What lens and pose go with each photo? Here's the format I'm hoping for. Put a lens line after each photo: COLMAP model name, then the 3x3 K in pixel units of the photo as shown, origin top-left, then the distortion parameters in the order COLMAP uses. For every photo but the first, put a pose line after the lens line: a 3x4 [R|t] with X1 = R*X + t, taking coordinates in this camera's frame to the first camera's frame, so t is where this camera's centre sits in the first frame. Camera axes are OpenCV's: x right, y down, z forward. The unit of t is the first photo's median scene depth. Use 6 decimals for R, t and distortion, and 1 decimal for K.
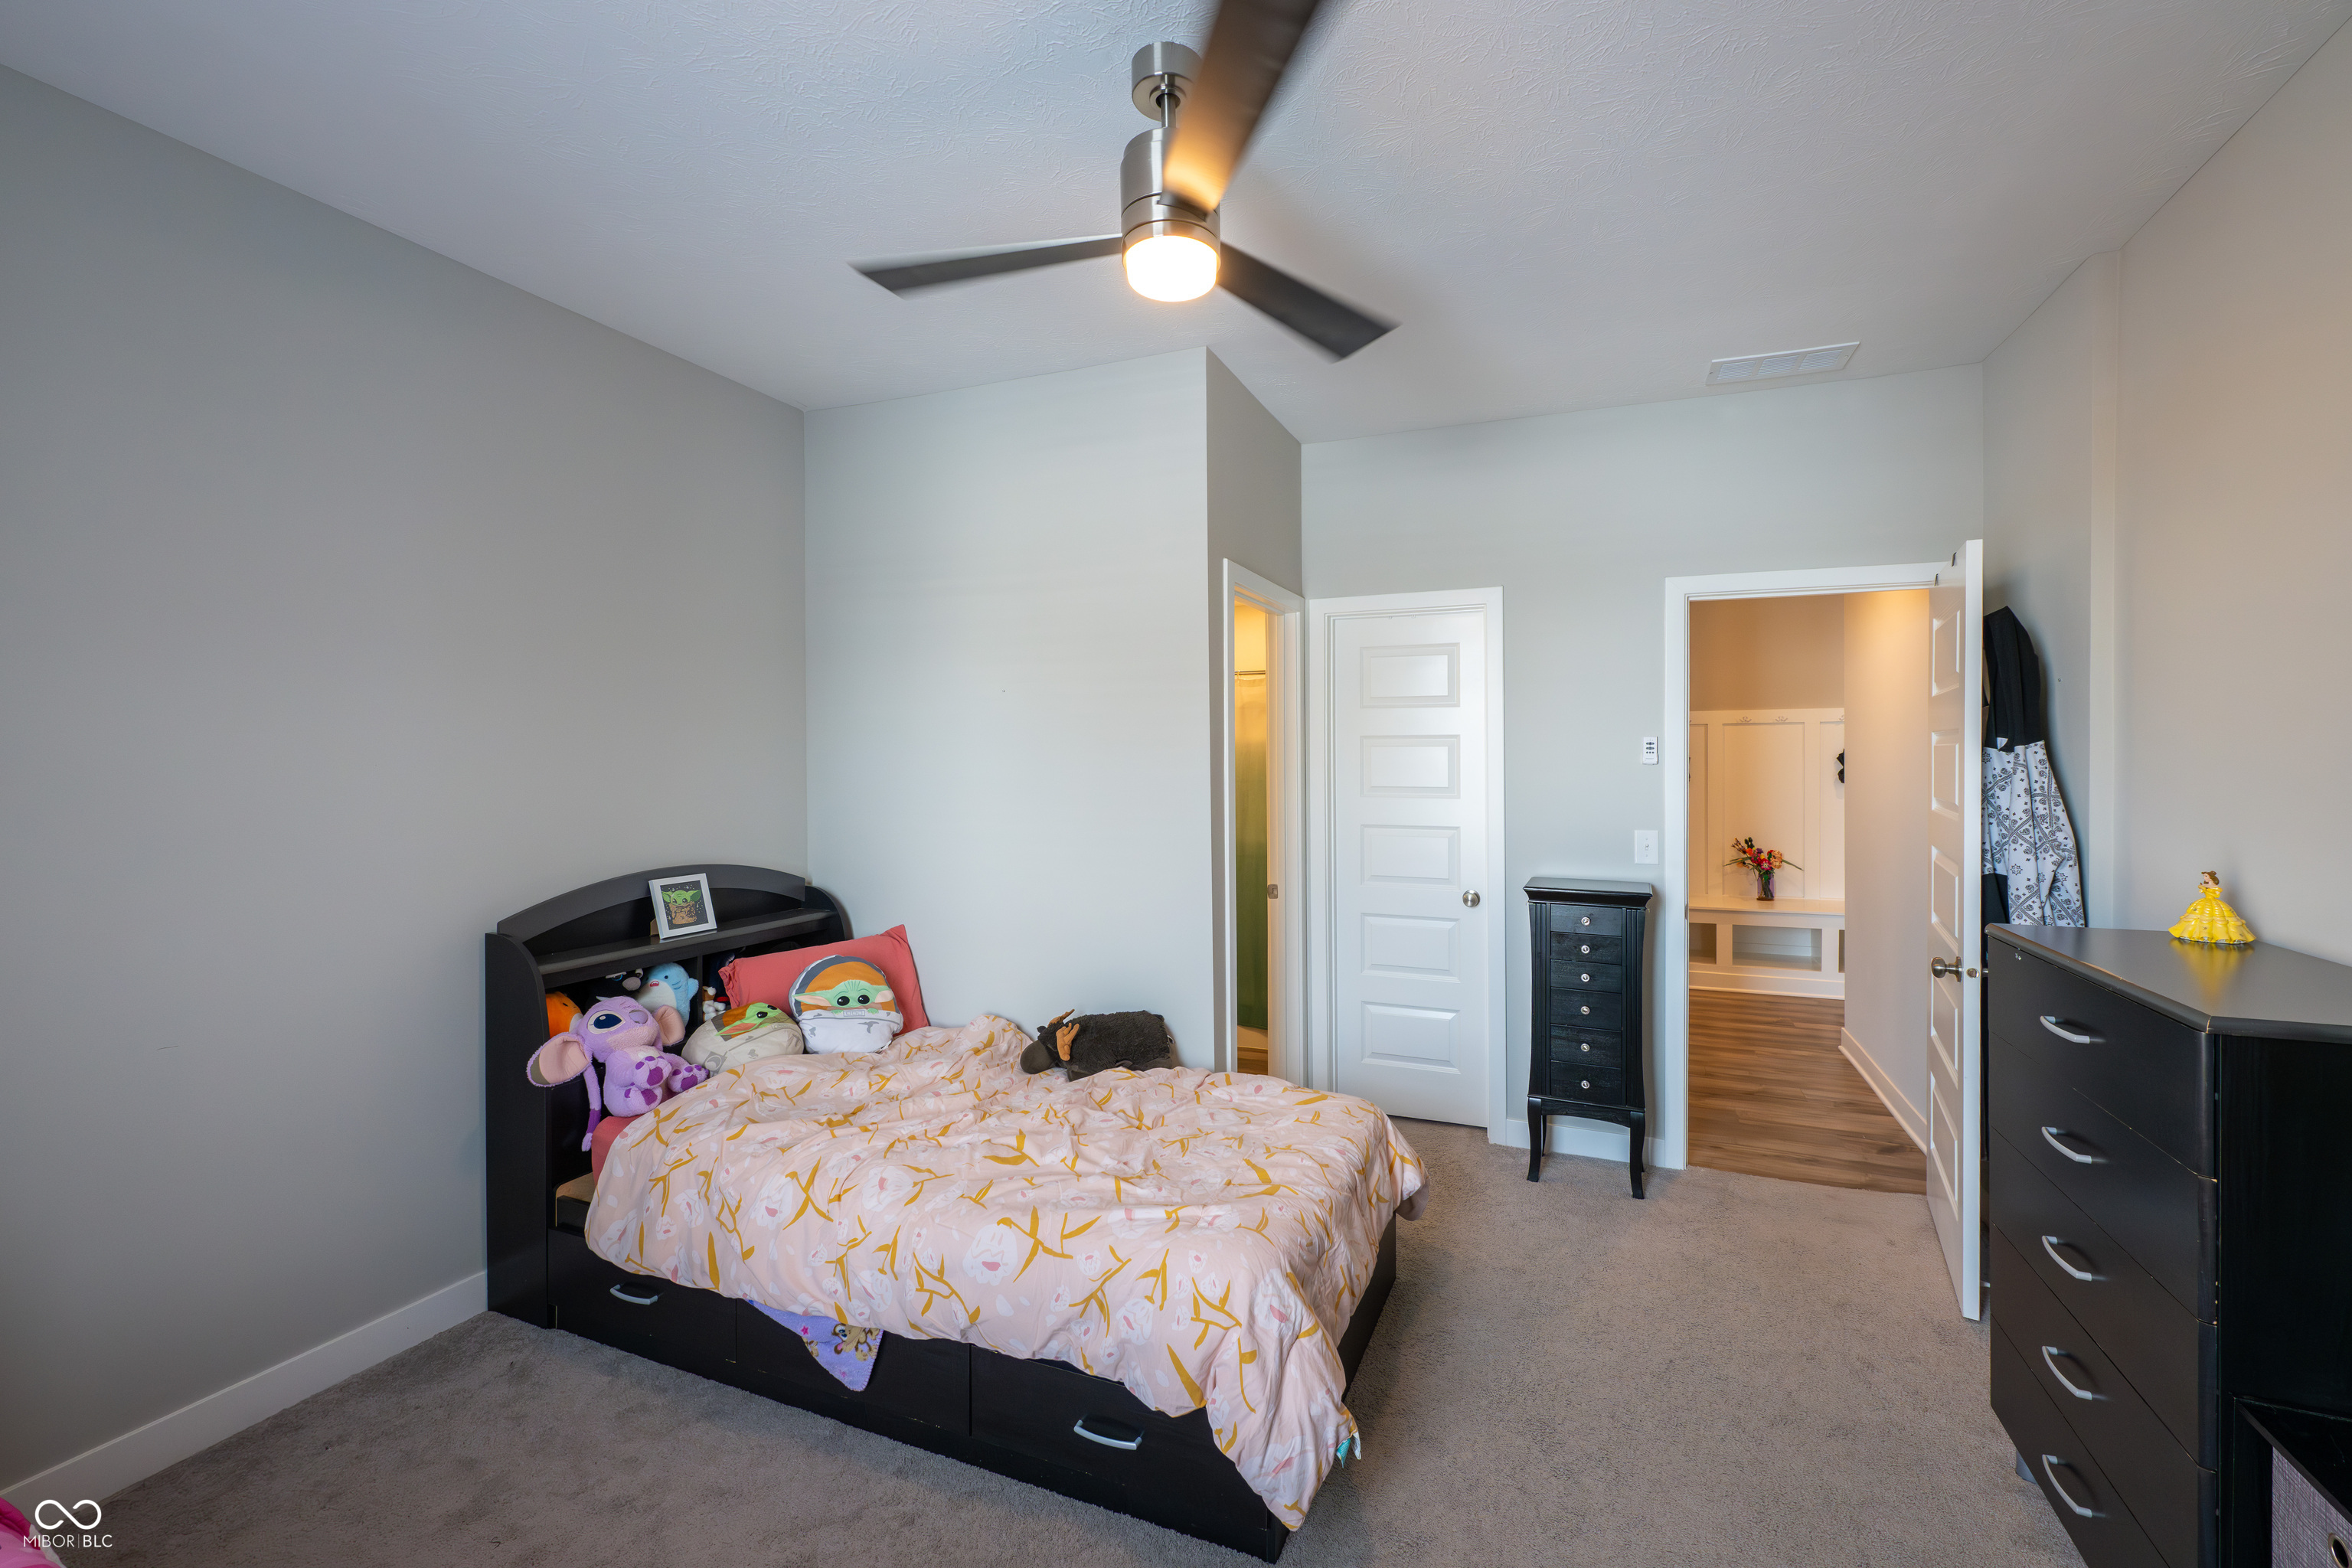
lens RADIAL K [[945.0, 0, 1240.7], [0, 945.0, 768.3], [0, 0, 1]] dist [0.002375, -0.001428]
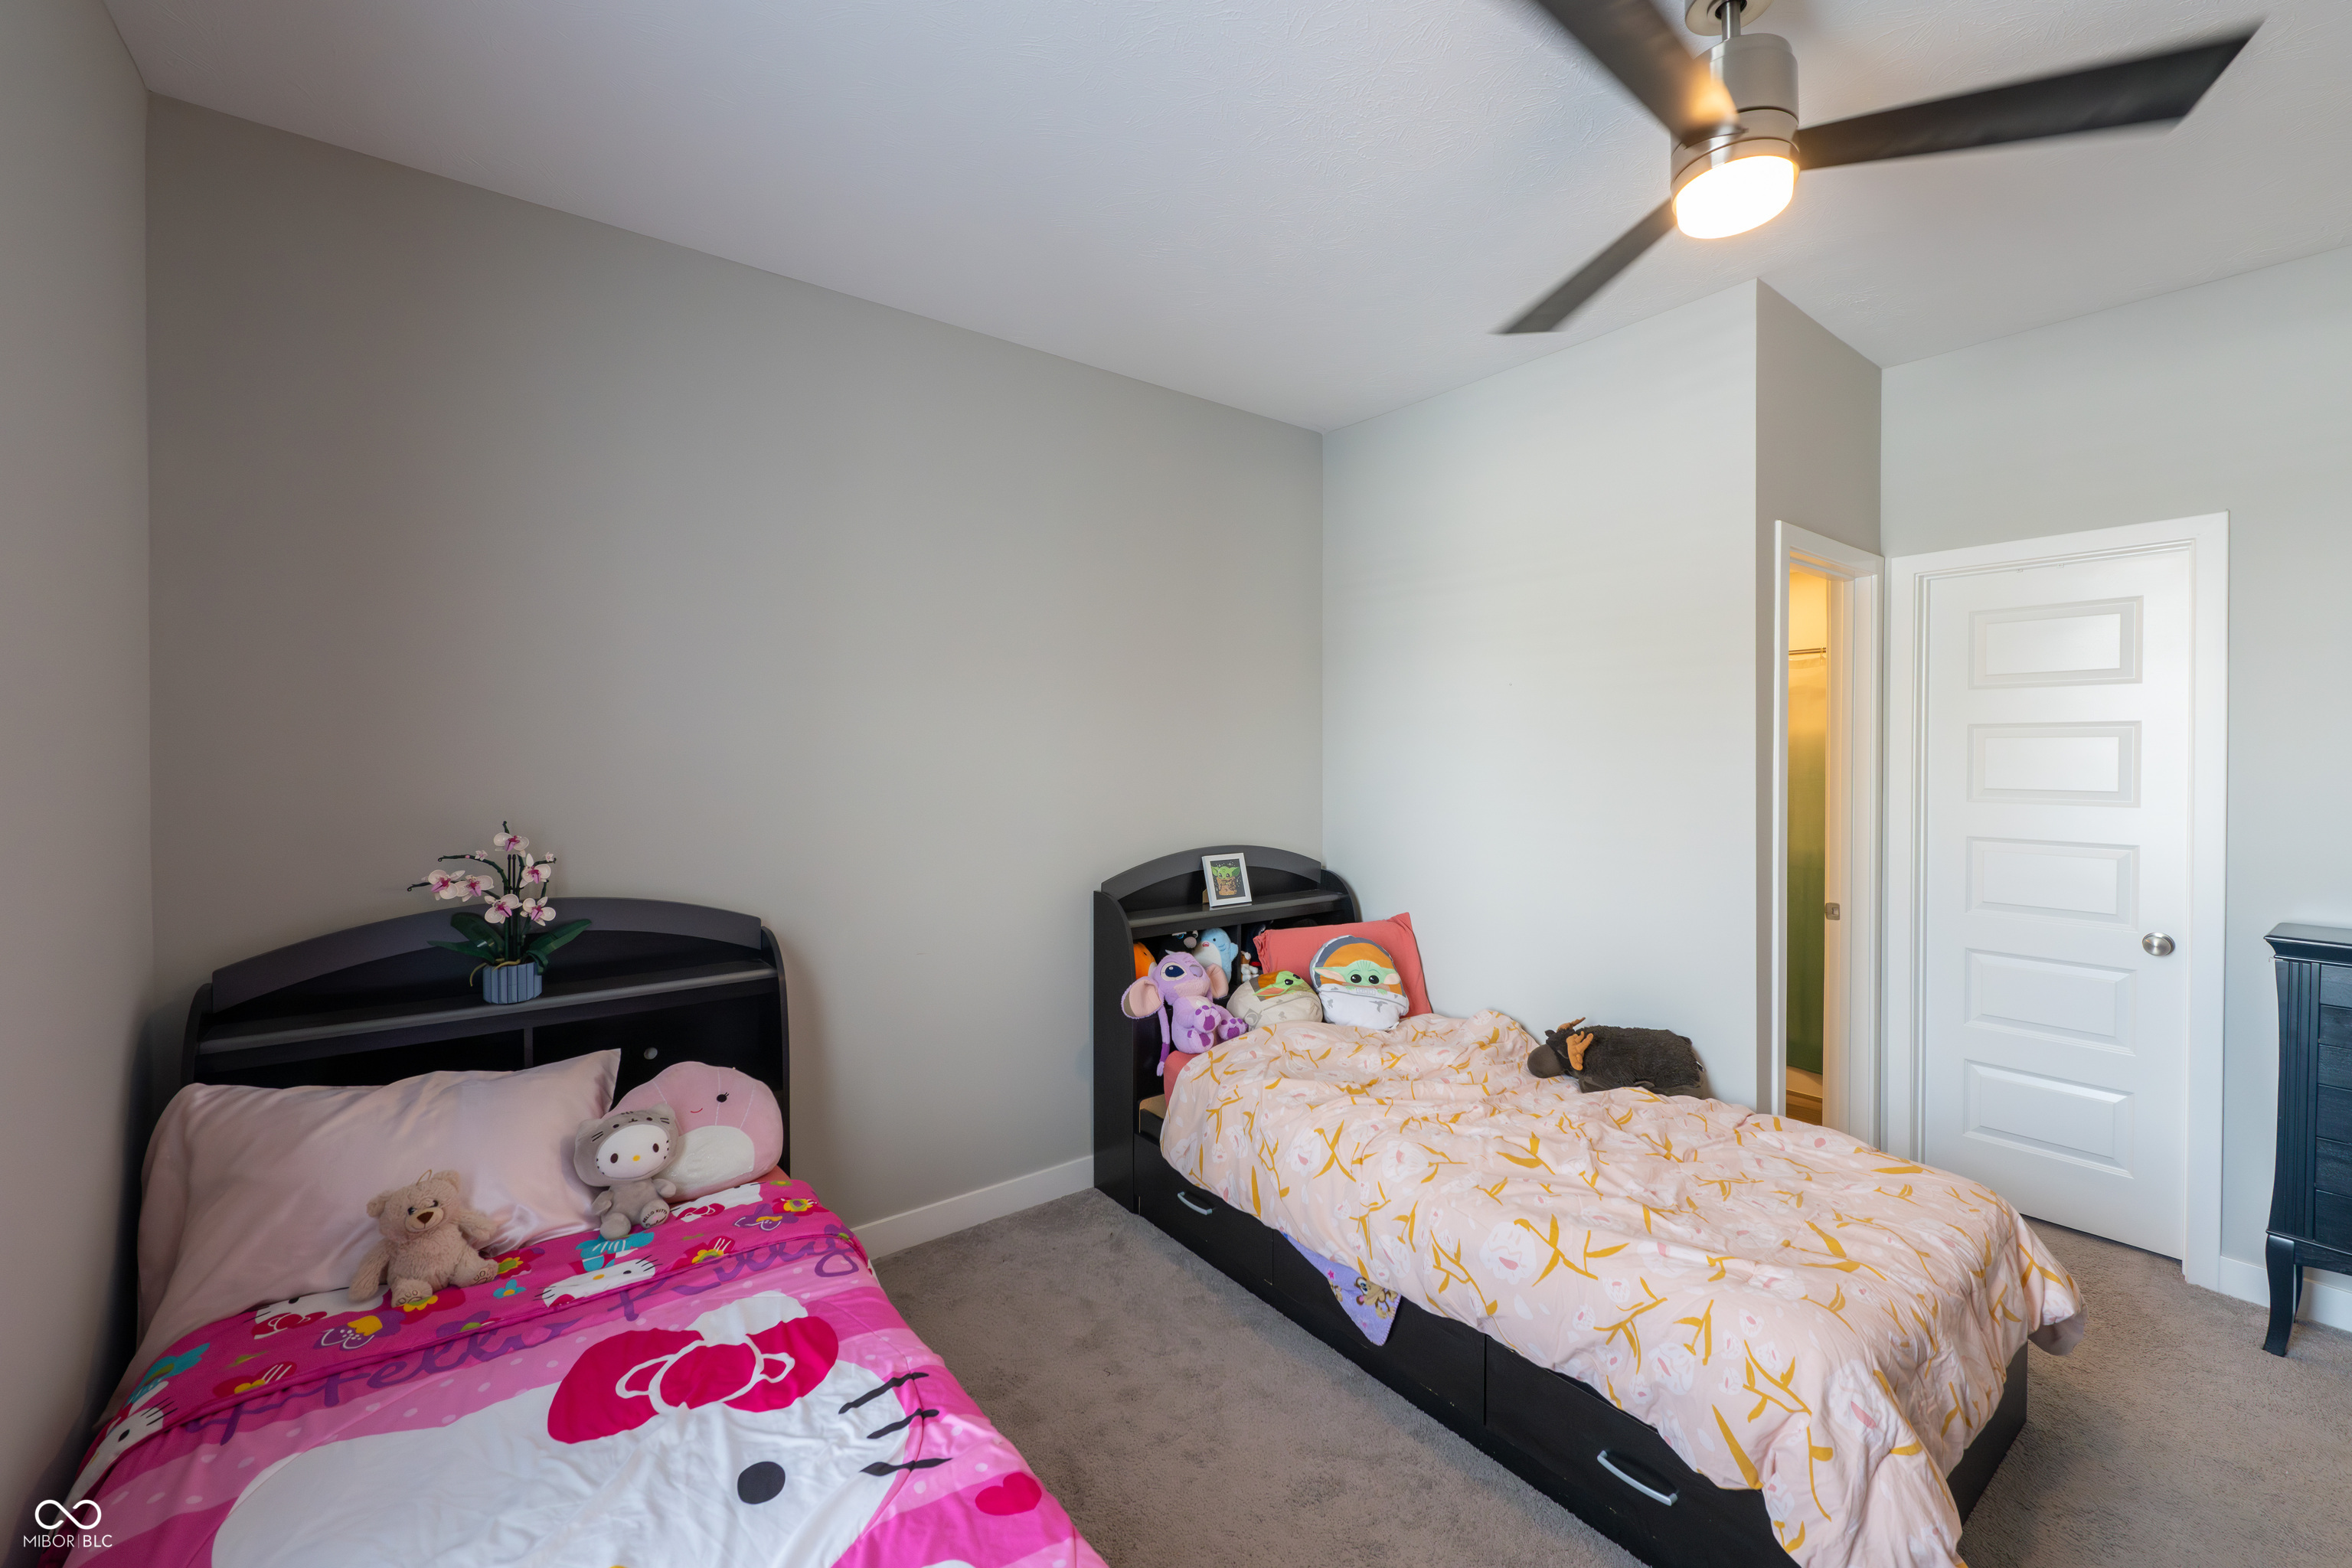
lens RADIAL K [[945.0, 0, 1200.0], [0, 945.0, 773.4], [0, 0, 1]] dist [0.002375, -0.001428]
pose [[0.859415, 0.012037, -0.511137, -0.031353], [-0.005758, 0.999887, 0.013864, -0.001012], [0.511246, -0.008972, 0.859387, -0.012785]]
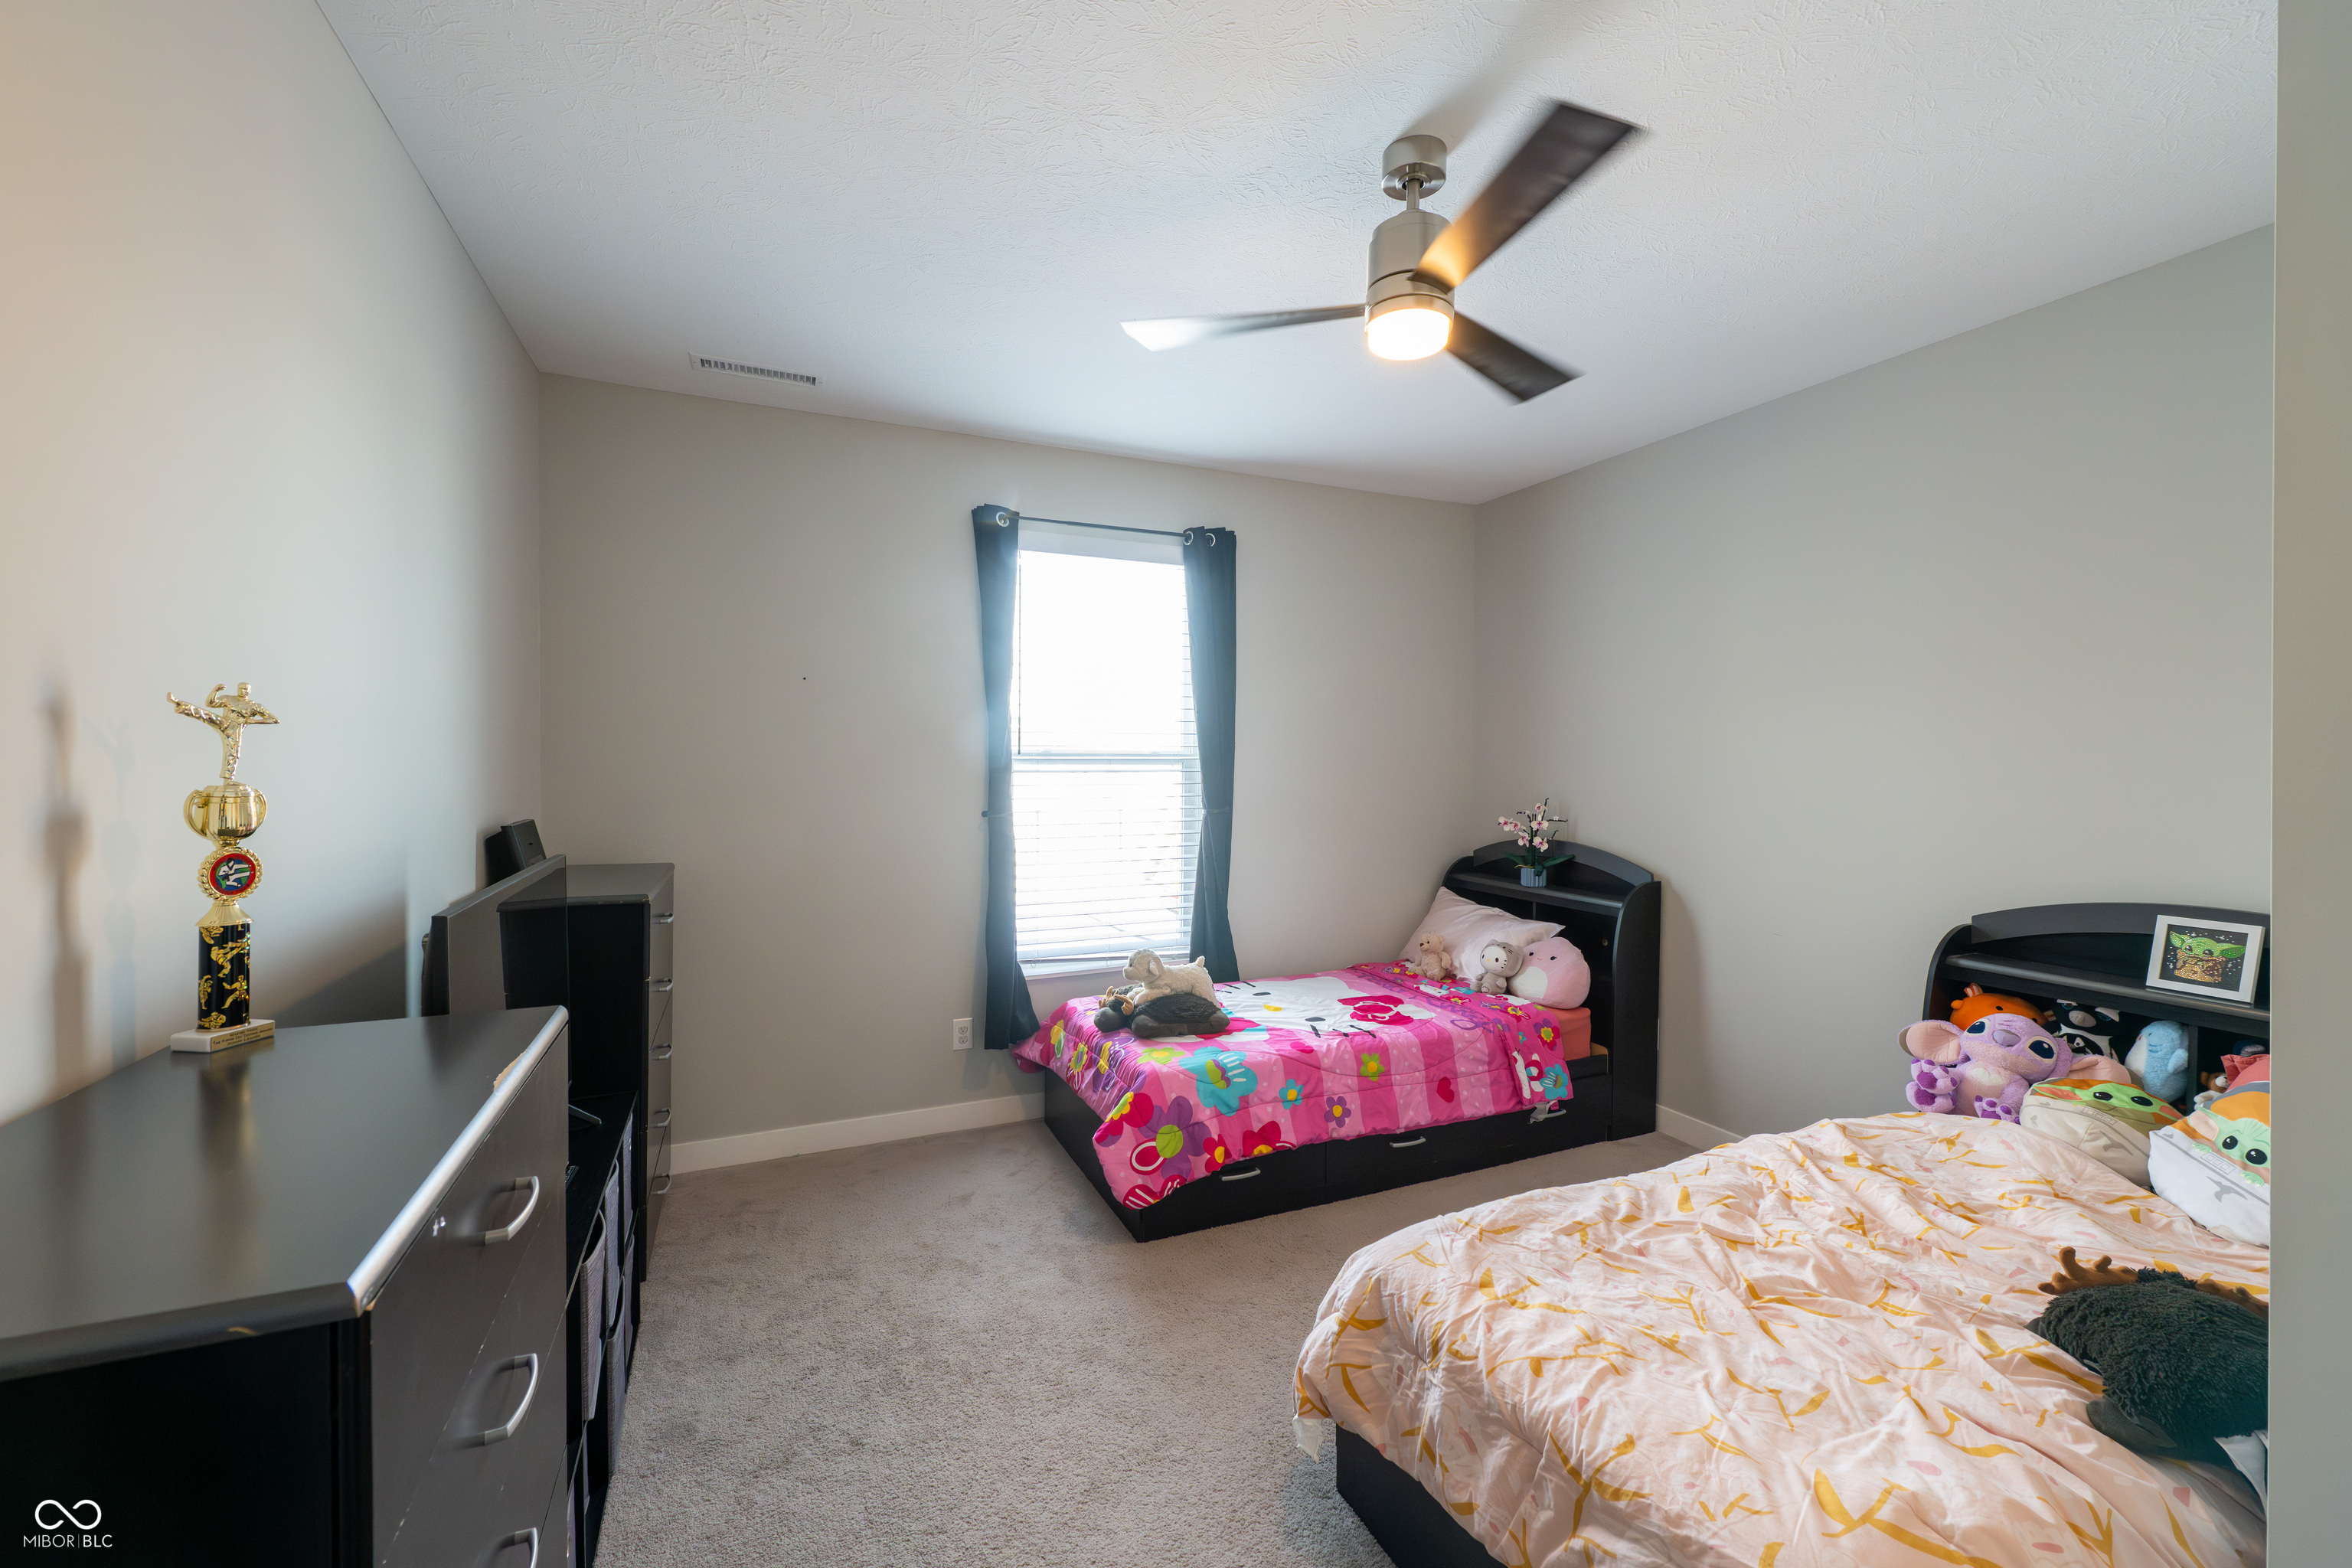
lens RADIAL K [[945.0, 0, 1171.2], [0, 945.0, 766.5], [0, 0, 1]] dist [0.002375, -0.001428]
pose [[-0.709157, 0.008584, -0.704998, 0.648182], [-0.005518, 0.999828, 0.017725, -0.024948], [0.705029, 0.016460, -0.708988, 1.098907]]
